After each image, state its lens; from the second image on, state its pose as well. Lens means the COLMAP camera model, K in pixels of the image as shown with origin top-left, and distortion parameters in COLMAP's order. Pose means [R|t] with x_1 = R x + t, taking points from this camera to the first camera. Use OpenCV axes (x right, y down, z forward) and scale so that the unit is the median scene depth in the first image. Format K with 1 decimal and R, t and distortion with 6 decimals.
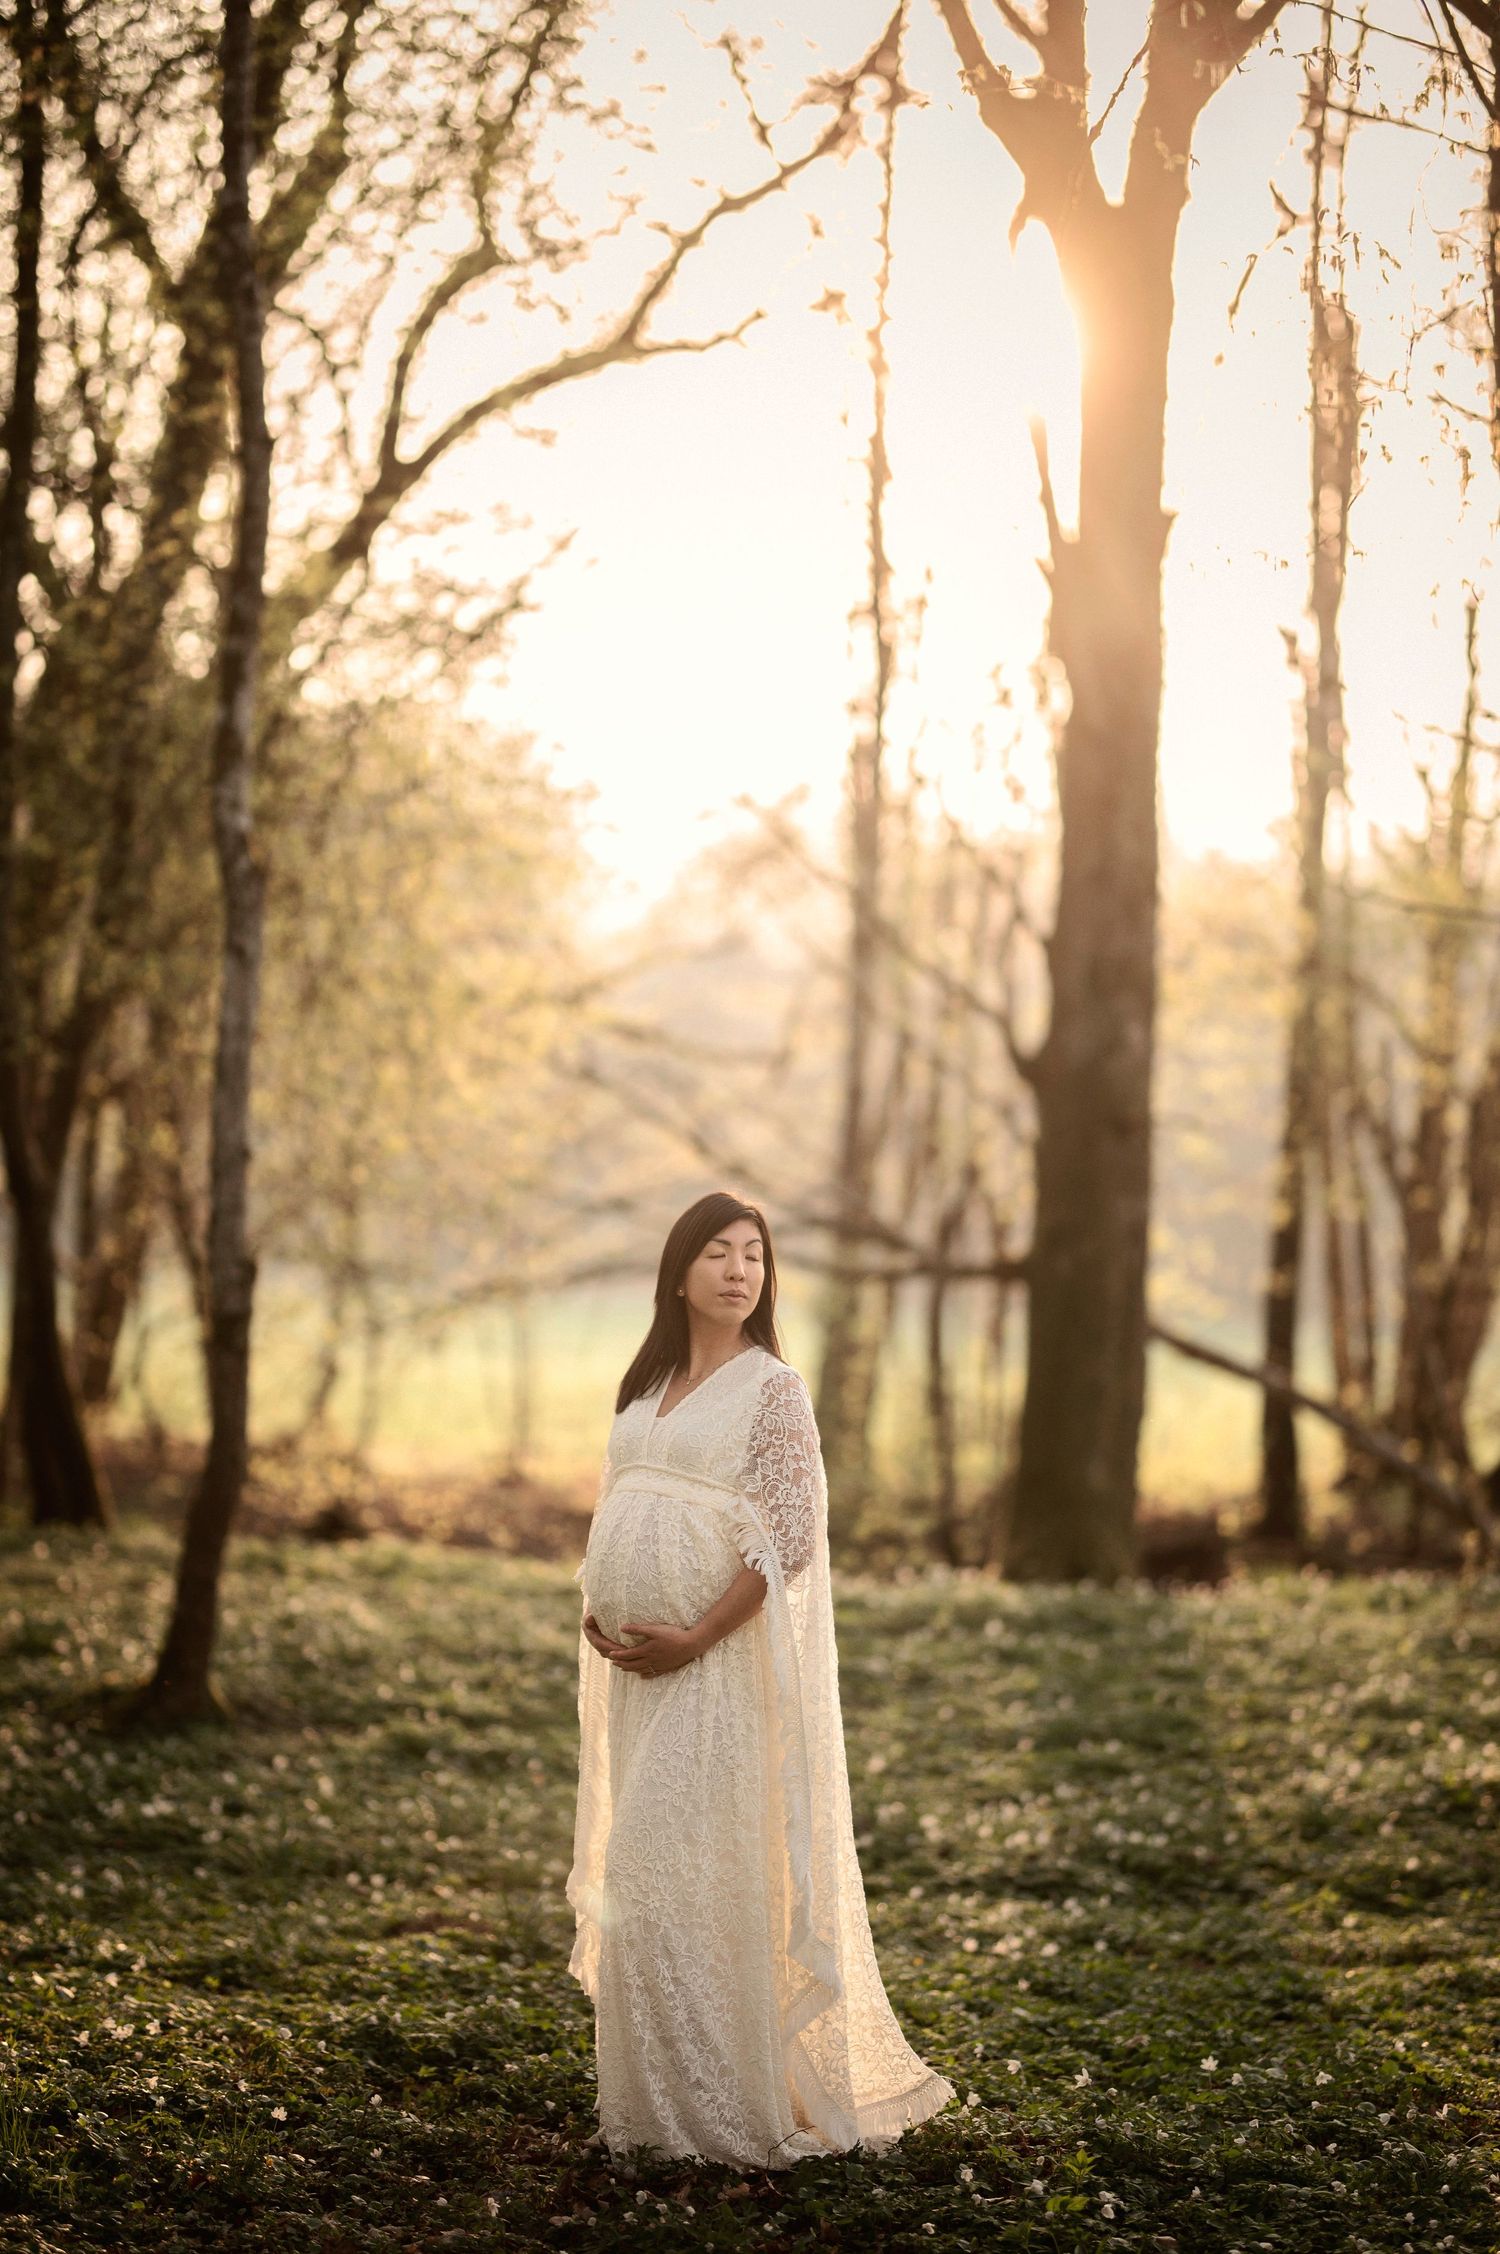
lens RADIAL K [[5501.3, 0, 748.7], [0, 5501.3, 1122.4], [0, 0, 1]] dist [0.097128, 0.000000]
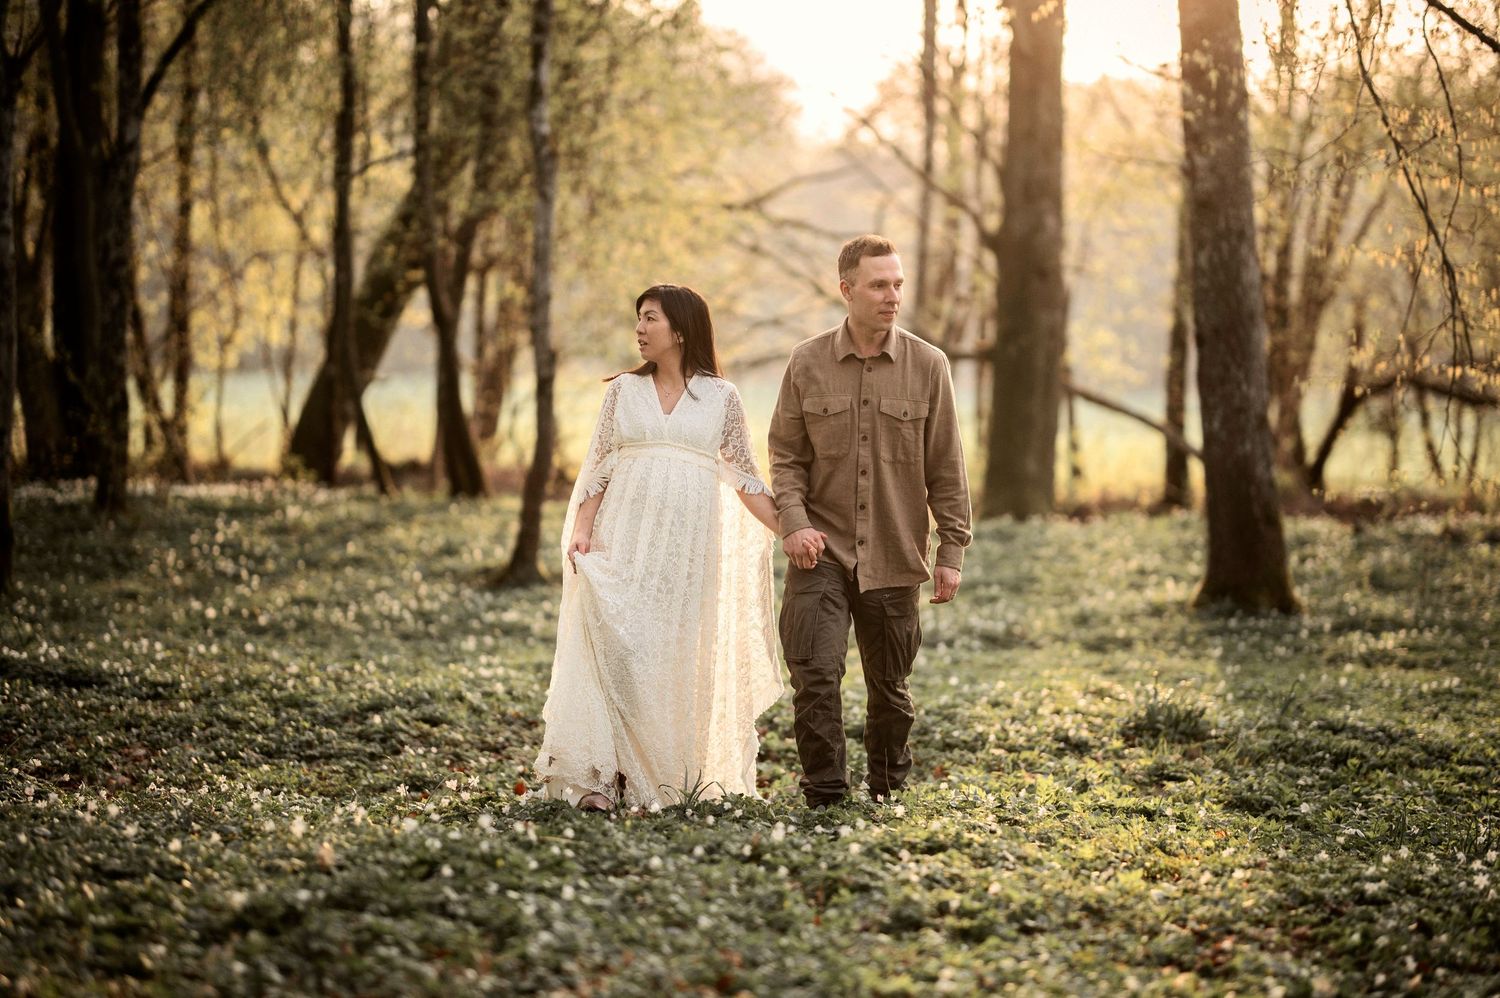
lens RADIAL K [[3661.0, 0, 751.8], [0, 3661.0, 499.9], [0, 0, 1]] dist [0.097128, 0.000000]
pose [[0.998709, -0.015747, -0.048299, 0.032612], [0.018699, 0.997946, 0.061273, -0.000534], [0.047235, -0.062097, 0.996952, -0.234730]]
